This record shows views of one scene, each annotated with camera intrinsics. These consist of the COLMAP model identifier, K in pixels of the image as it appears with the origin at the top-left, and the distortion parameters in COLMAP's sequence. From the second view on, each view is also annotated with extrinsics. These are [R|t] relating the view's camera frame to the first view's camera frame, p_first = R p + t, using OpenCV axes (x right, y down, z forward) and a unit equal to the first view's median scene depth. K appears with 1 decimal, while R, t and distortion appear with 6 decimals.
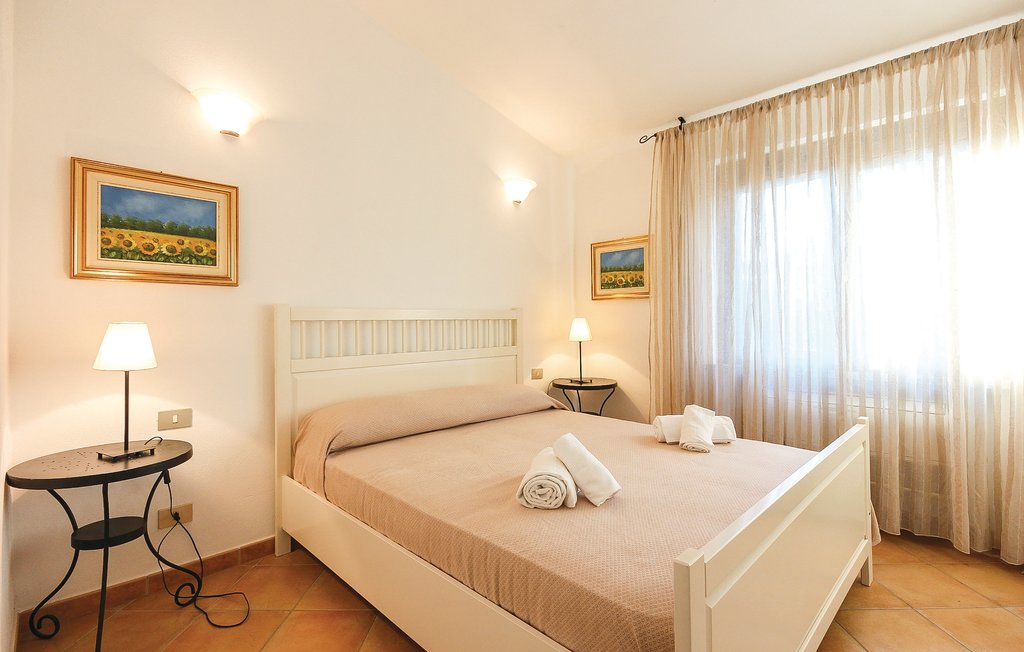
lens RADIAL K [[476.4, 0, 512.0], [0, 476.4, 326.0], [0, 0, 1]] dist [0.001887, 0.000063]
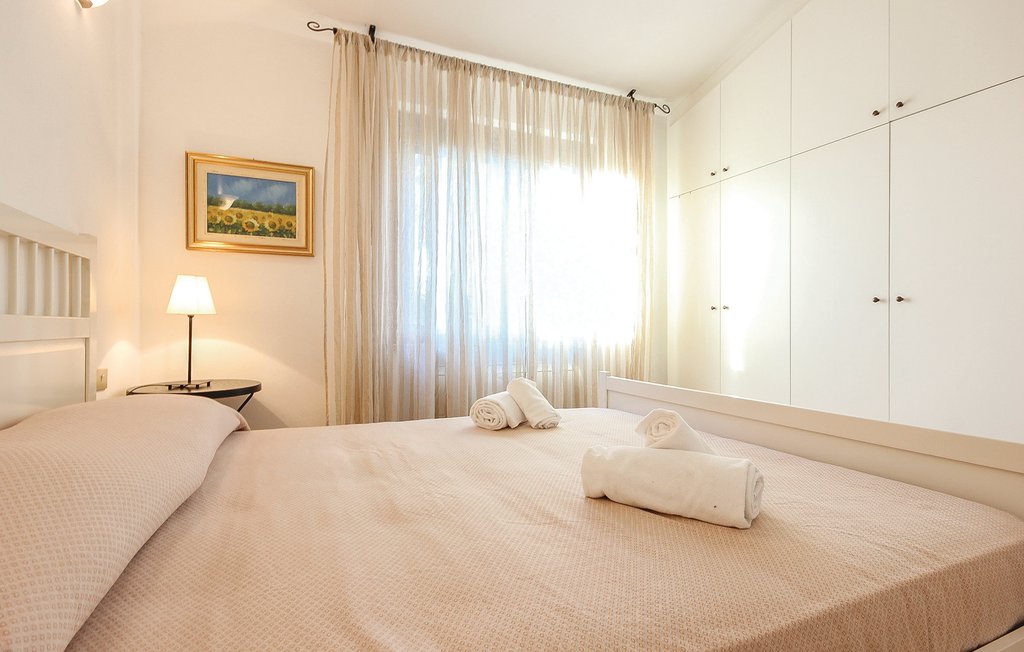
lens RADIAL K [[476.4, 0, 512.0], [0, 476.4, 326.0], [0, 0, 1]] dist [0.001887, 0.000063]
pose [[0.370030, -0.000888, 0.929019, -0.242556], [-0.010562, 0.999931, 0.005163, 0.036264], [-0.928960, -0.011723, 0.369995, 0.428511]]
